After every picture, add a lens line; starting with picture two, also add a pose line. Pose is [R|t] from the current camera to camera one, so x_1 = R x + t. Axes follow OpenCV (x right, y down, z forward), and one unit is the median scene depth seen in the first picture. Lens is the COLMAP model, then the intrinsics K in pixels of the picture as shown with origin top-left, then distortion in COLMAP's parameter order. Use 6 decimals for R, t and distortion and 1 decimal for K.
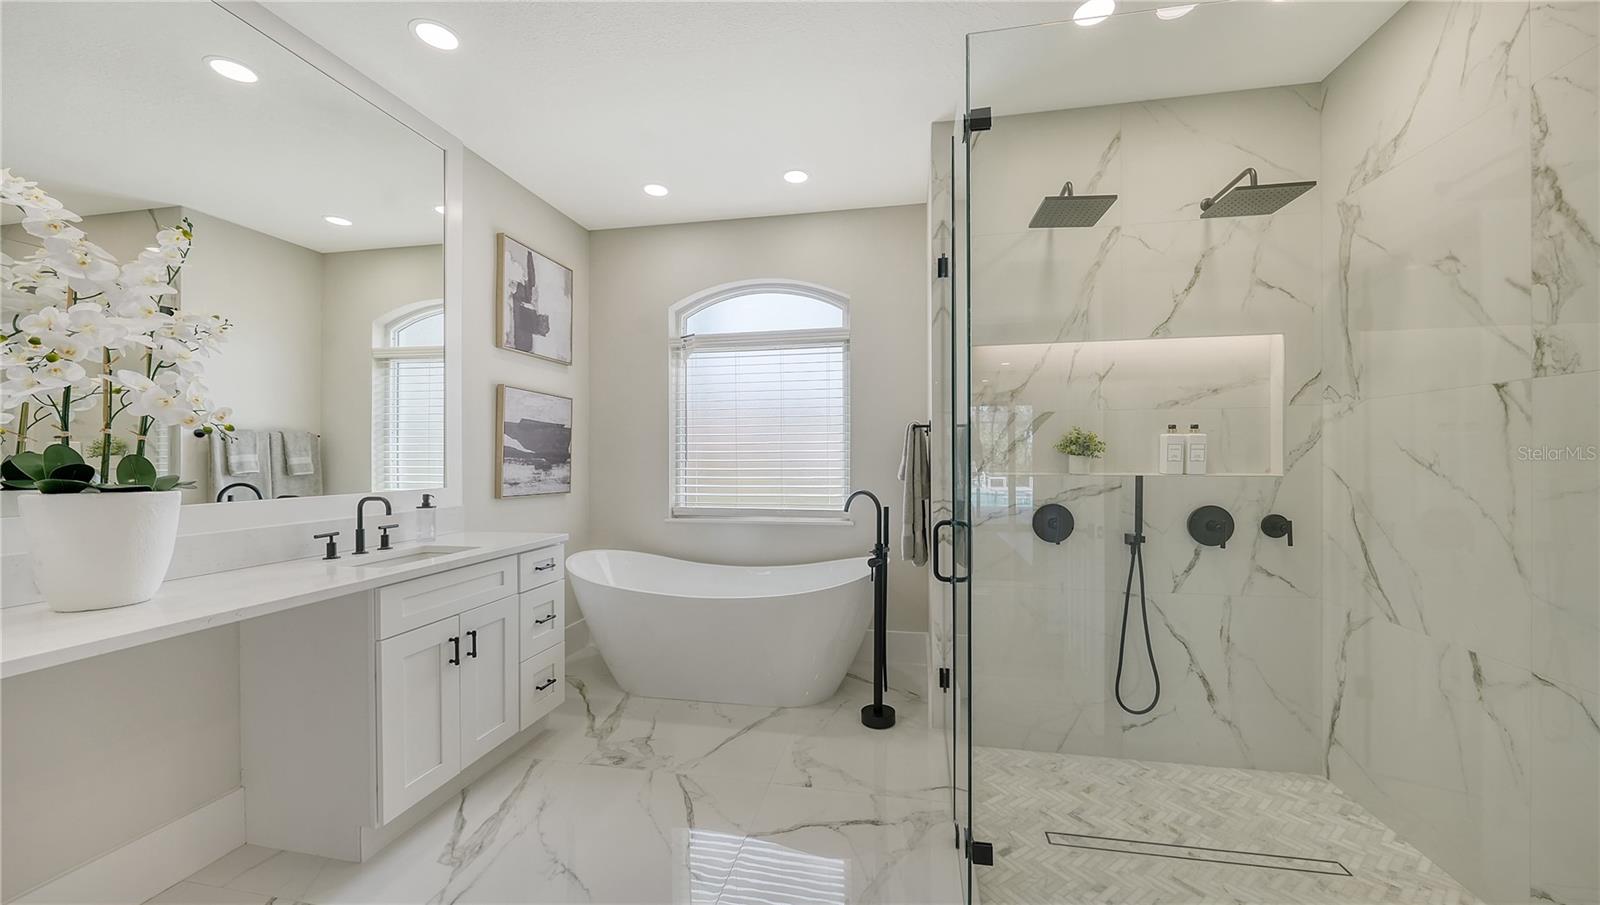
lens RADIAL K [[568.4, 0, 806.2], [0, 568.4, 455.2], [0, 0, 1]] dist [-0.002452, -0.000570]
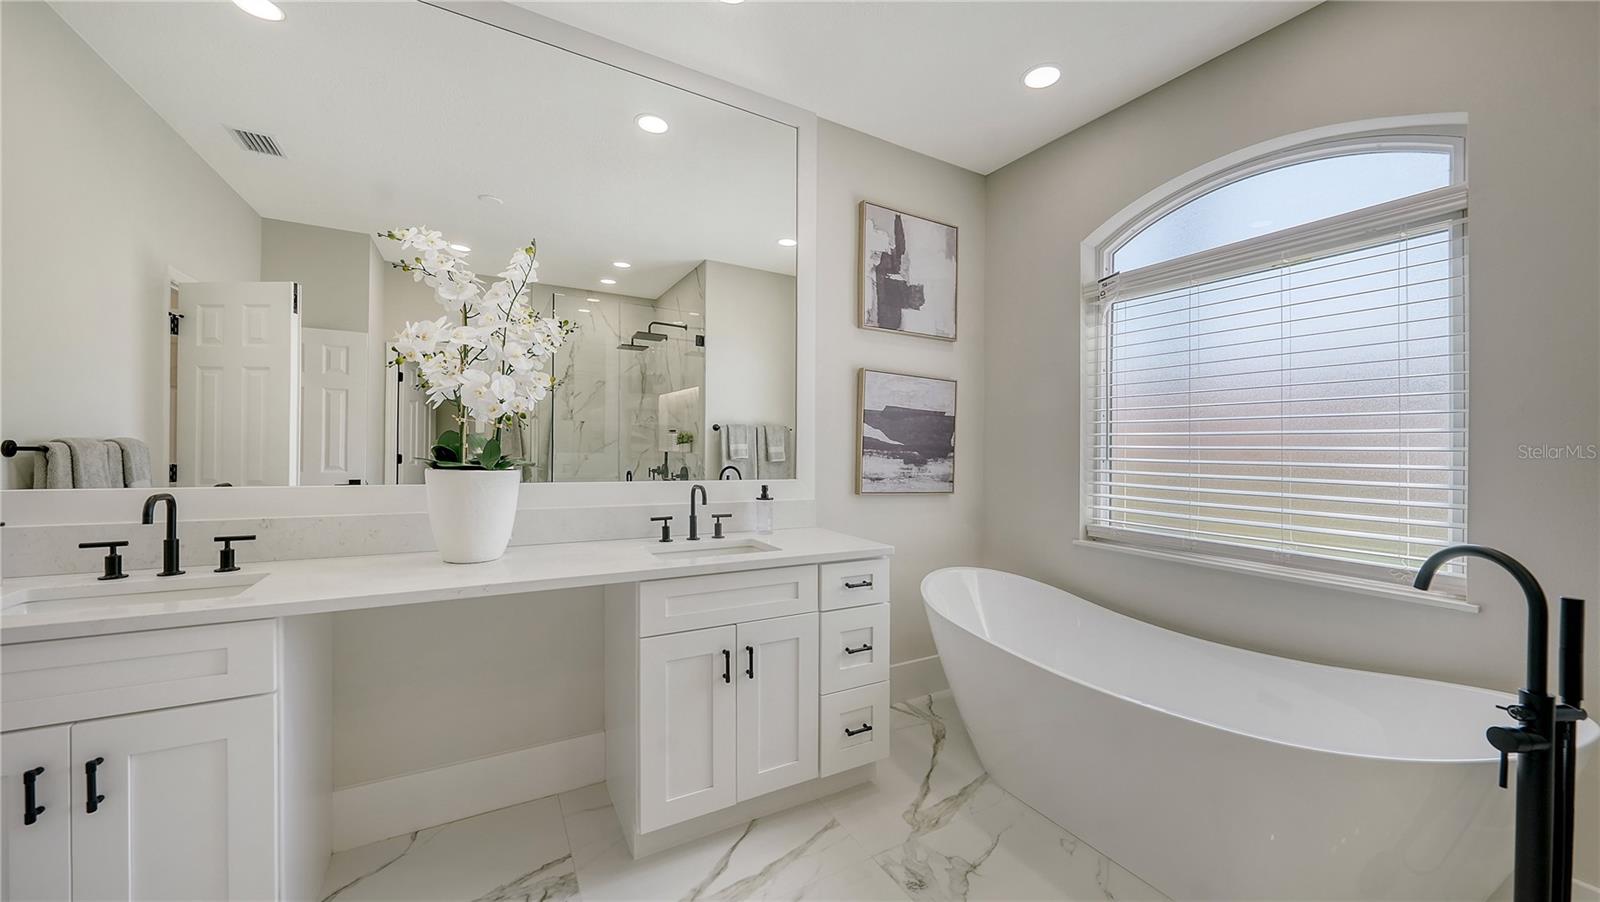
lens RADIAL K [[568.4, 0, 793.3], [0, 568.4, 441.1], [0, 0, 1]] dist [-0.002452, -0.000570]
pose [[0.650337, 0.007064, -0.759613, 0.078223], [-0.018526, 0.999807, -0.006563, -0.001185], [0.759419, 0.018341, 0.650343, 0.325204]]
